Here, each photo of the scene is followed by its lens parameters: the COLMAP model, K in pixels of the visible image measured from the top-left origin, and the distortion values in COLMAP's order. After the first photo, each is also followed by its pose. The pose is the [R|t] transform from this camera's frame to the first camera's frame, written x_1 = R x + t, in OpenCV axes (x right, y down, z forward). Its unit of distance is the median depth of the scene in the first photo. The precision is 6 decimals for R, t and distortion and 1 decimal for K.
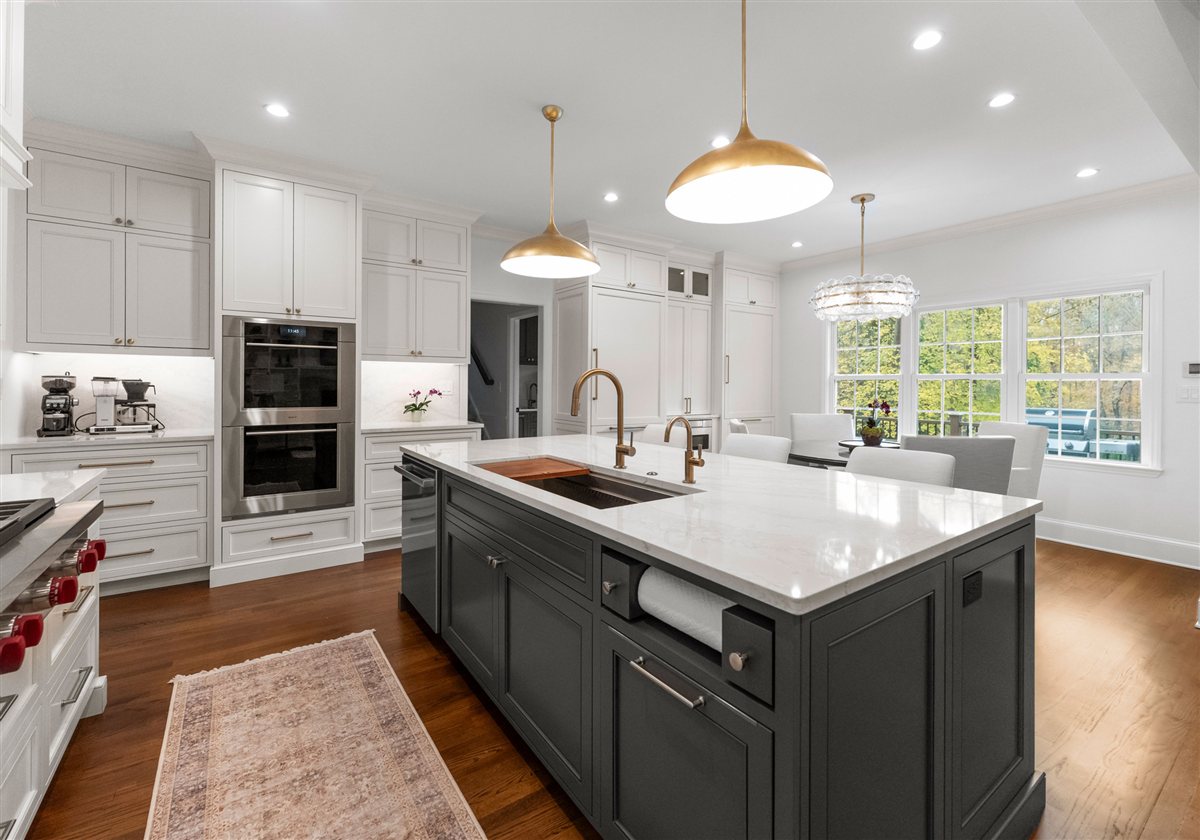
lens RADIAL K [[526.6, 0, 601.3], [0, 526.6, 383.4], [0, 0, 1]] dist [0.002035, 0.000265]
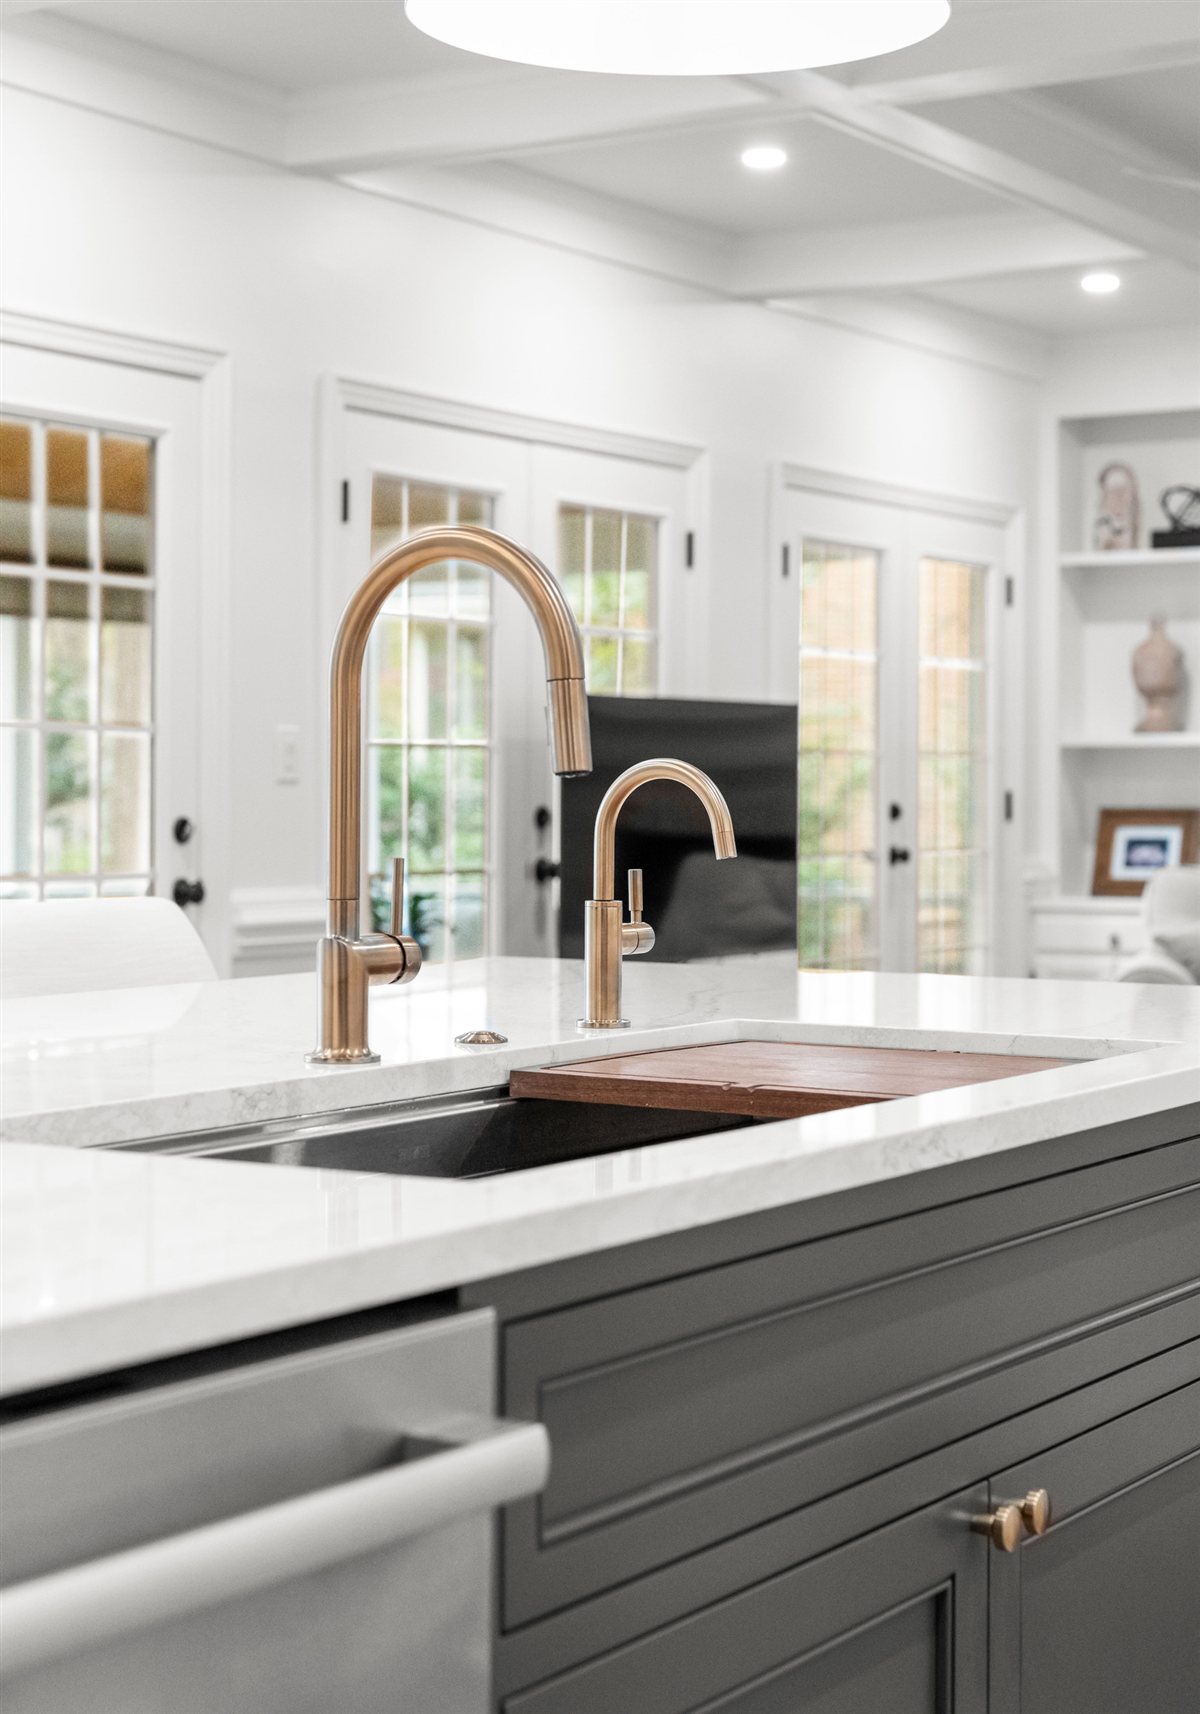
lens RADIAL K [[2940.7, 0, 585.8], [0, 2940.7, 786.2], [0, 0, 1]] dist [-0.008657, 0.000000]
pose [[-0.385077, -0.004783, 0.922872, -0.638419], [-0.003231, 0.999987, 0.003834, 0.039387], [-0.922879, -0.001506, -0.385087, 0.880862]]
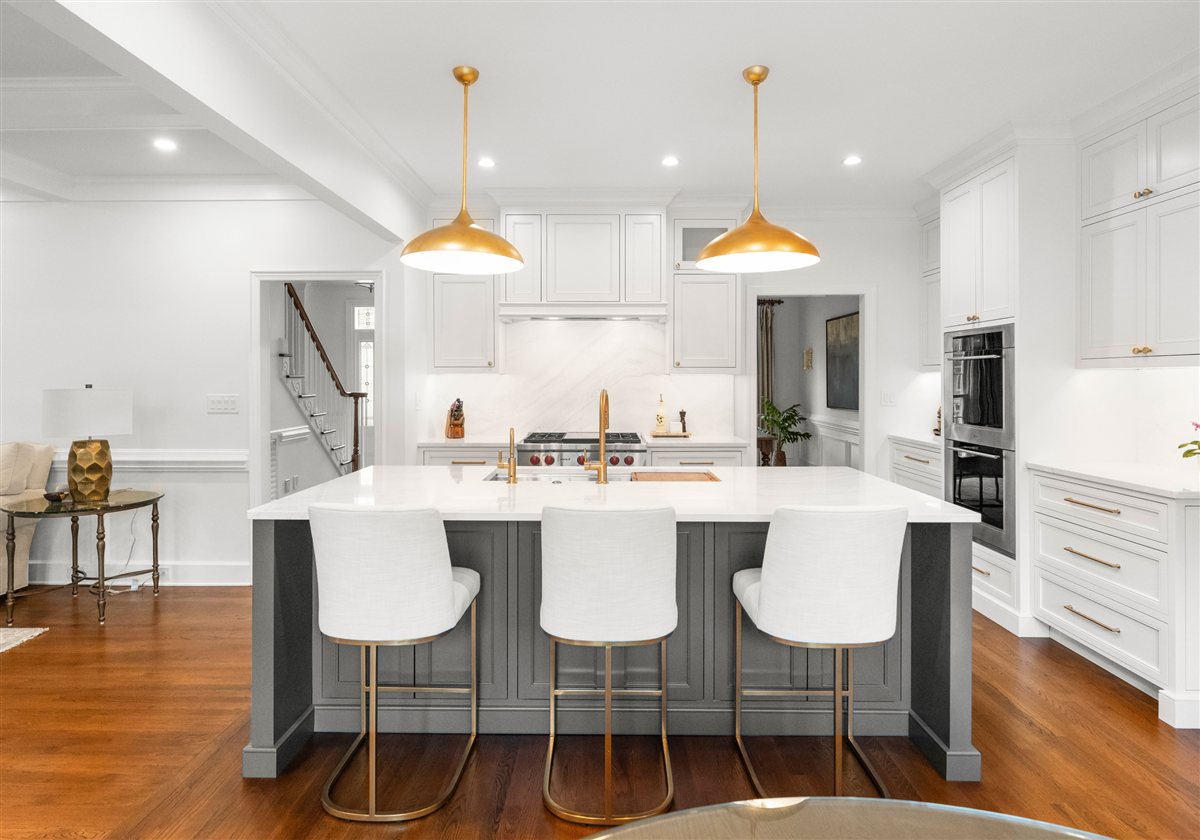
lens RADIAL K [[659.5, 0, 588.6], [0, 659.5, 382.8], [0, 0, 1]] dist [0.002160, -0.005047]
pose [[-0.596956, -0.002073, -0.802271, 0.740328], [-0.003875, 0.999992, 0.000299, -0.026716], [0.802265, 0.003288, -0.596960, 1.178855]]
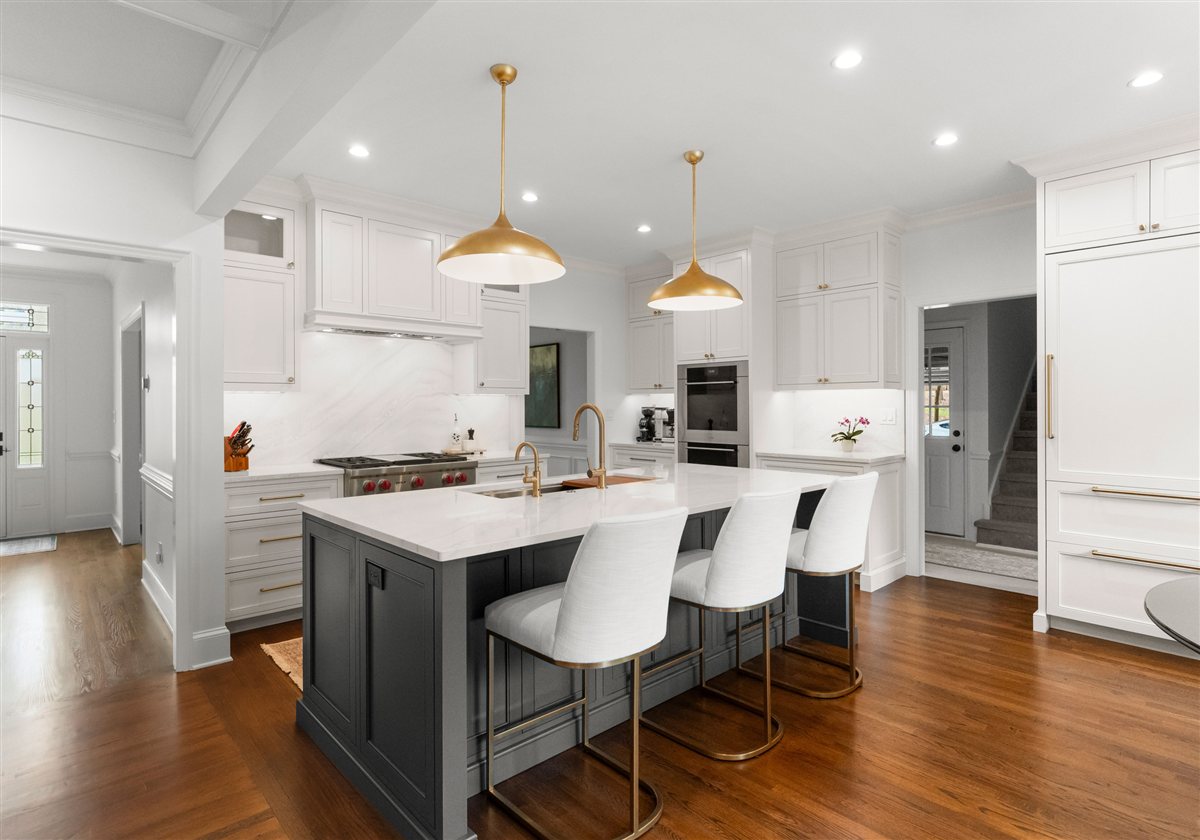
lens RADIAL K [[621.2, 0, 593.6], [0, 621.2, 404.4], [0, 0, 1]] dist [-0.000337, 0.000660]
pose [[0.119475, -0.008110, -0.992804, 0.927264], [0.006001, 0.999954, -0.007447, -0.008754], [0.992819, -0.005068, 0.119518, 0.546537]]
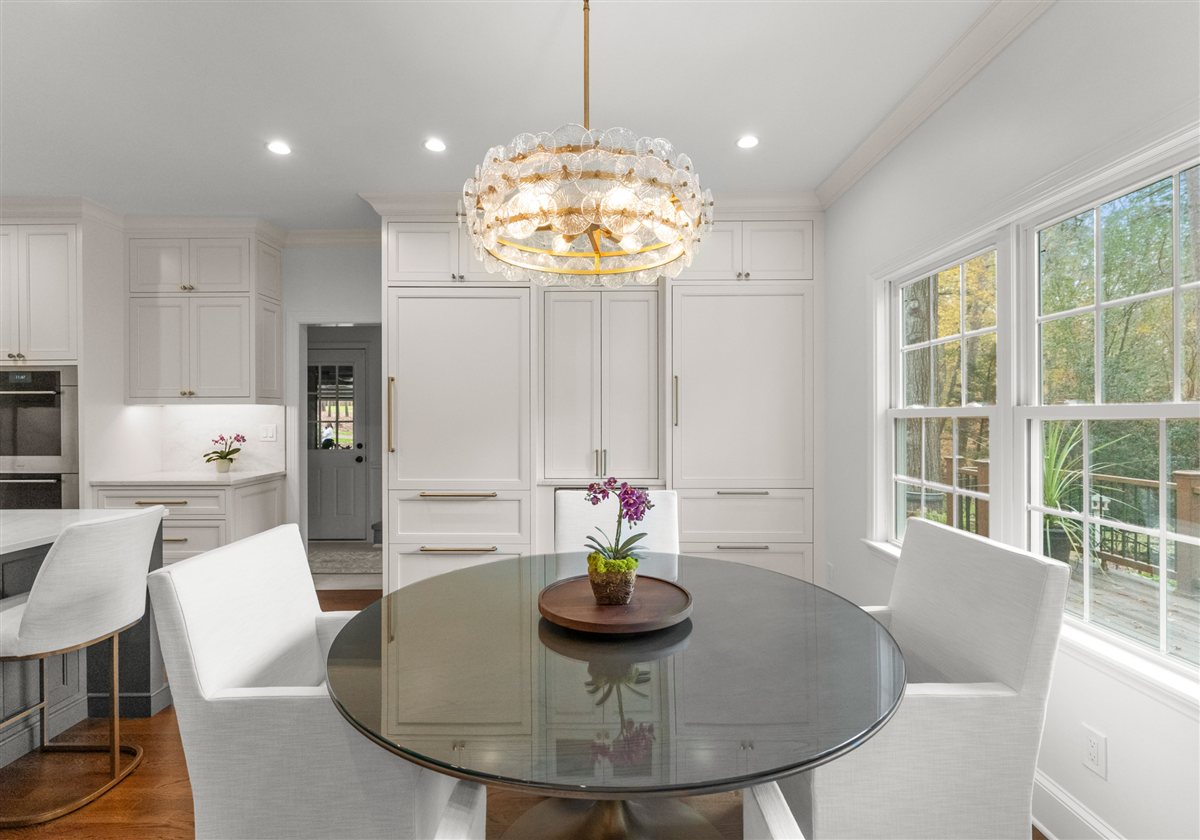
lens RADIAL K [[556.6, 0, 606.6], [0, 556.6, 413.3], [0, 0, 1]] dist [-0.001897, -0.000613]
pose [[0.816681, -0.009946, -0.577004, 0.914572], [0.009438, 0.999948, -0.003878, -0.019665], [0.577013, -0.002279, 0.816732, 0.814155]]
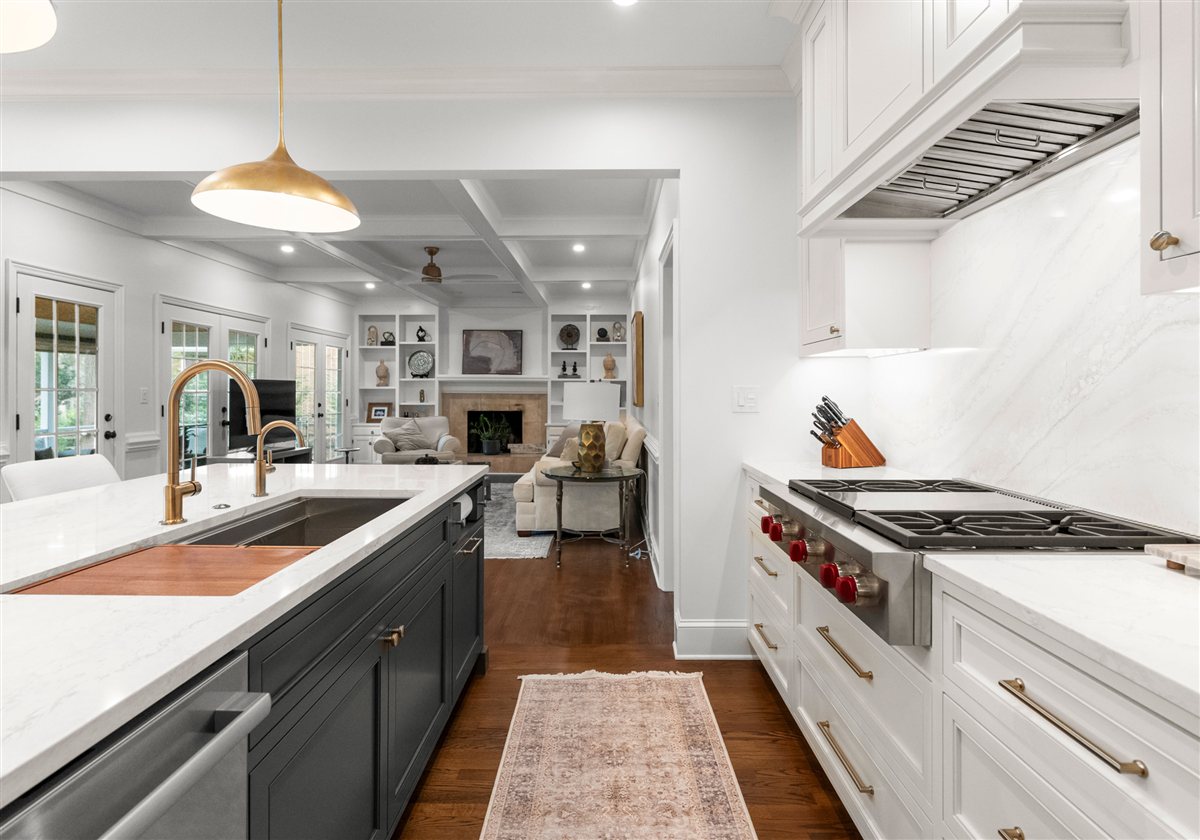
lens RADIAL K [[600.5, 0, 595.3], [0, 600.5, 393.6], [0, 0, 1]] dist [-0.001671, -0.004470]
pose [[-0.809350, -0.008581, 0.587264, -0.506056], [-0.006230, 0.999962, 0.006025, 0.003337], [-0.587294, 0.001218, -0.809373, 0.847871]]
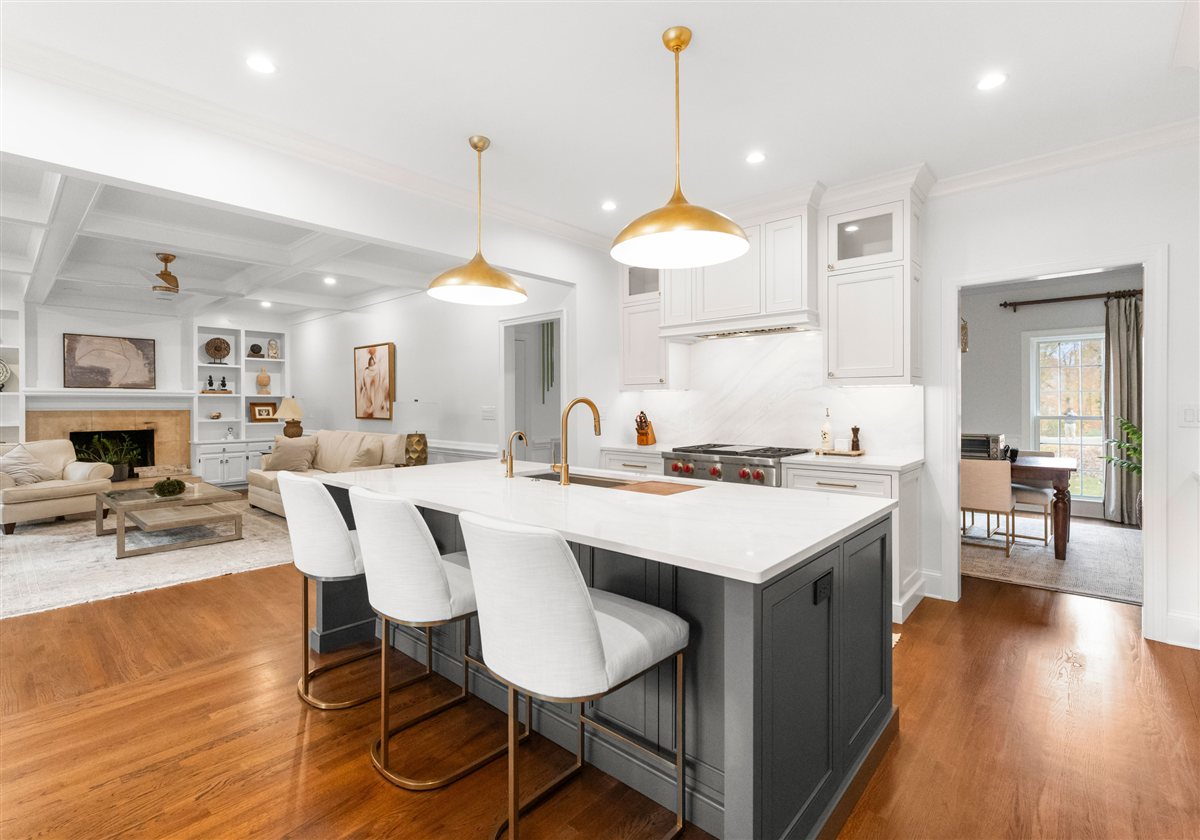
lens RADIAL K [[544.9, 0, 591.0], [0, 544.9, 409.5], [0, 0, 1]] dist [-0.001541, 0.000291]
pose [[-0.977448, -0.000466, -0.211177, 0.151593], [-0.002519, 0.999952, 0.009452, -0.007503], [0.211163, 0.009771, -0.977402, 1.437170]]
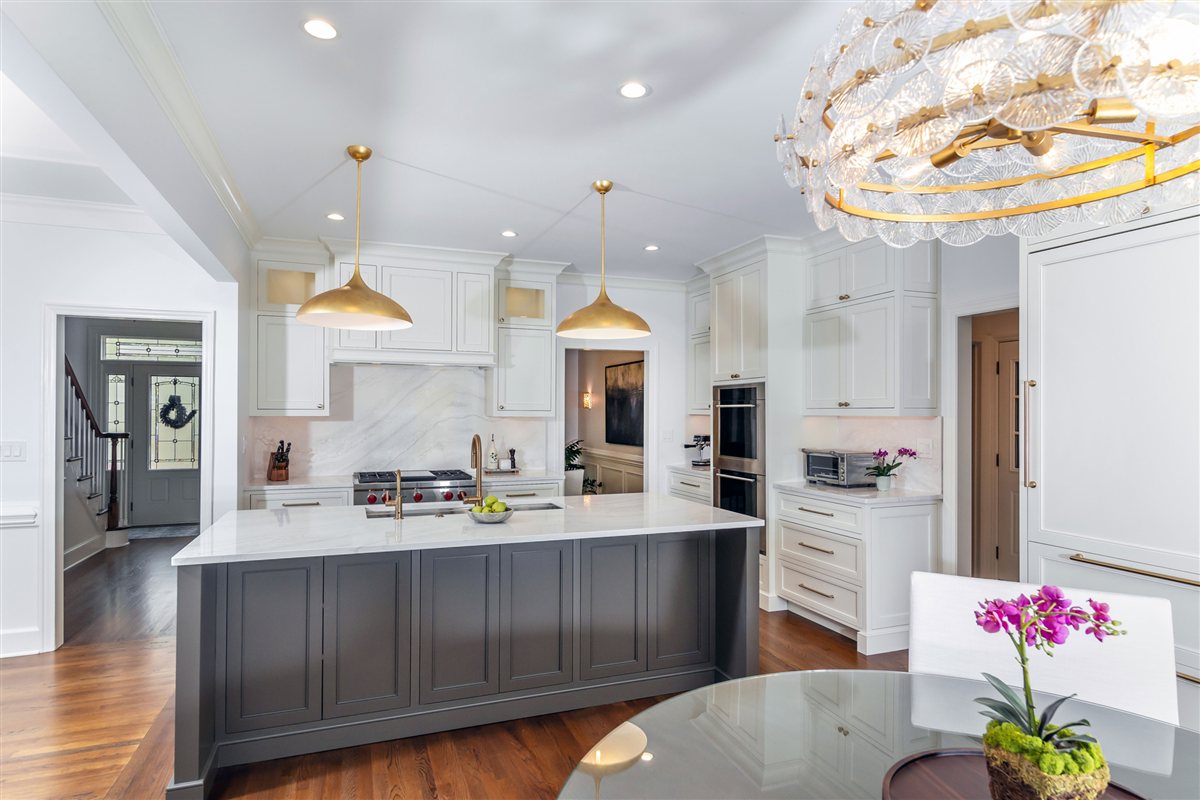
lens RADIAL K [[663.1, 0, 592.6], [0, 663.1, 408.8], [0, 0, 1]] dist [-0.002080, 0.001723]
pose [[-0.259935, -0.013523, -0.965531, 0.978421], [-0.004323, 0.999908, -0.012841, -0.045174], [0.965616, 0.000836, -0.259970, 1.108249]]
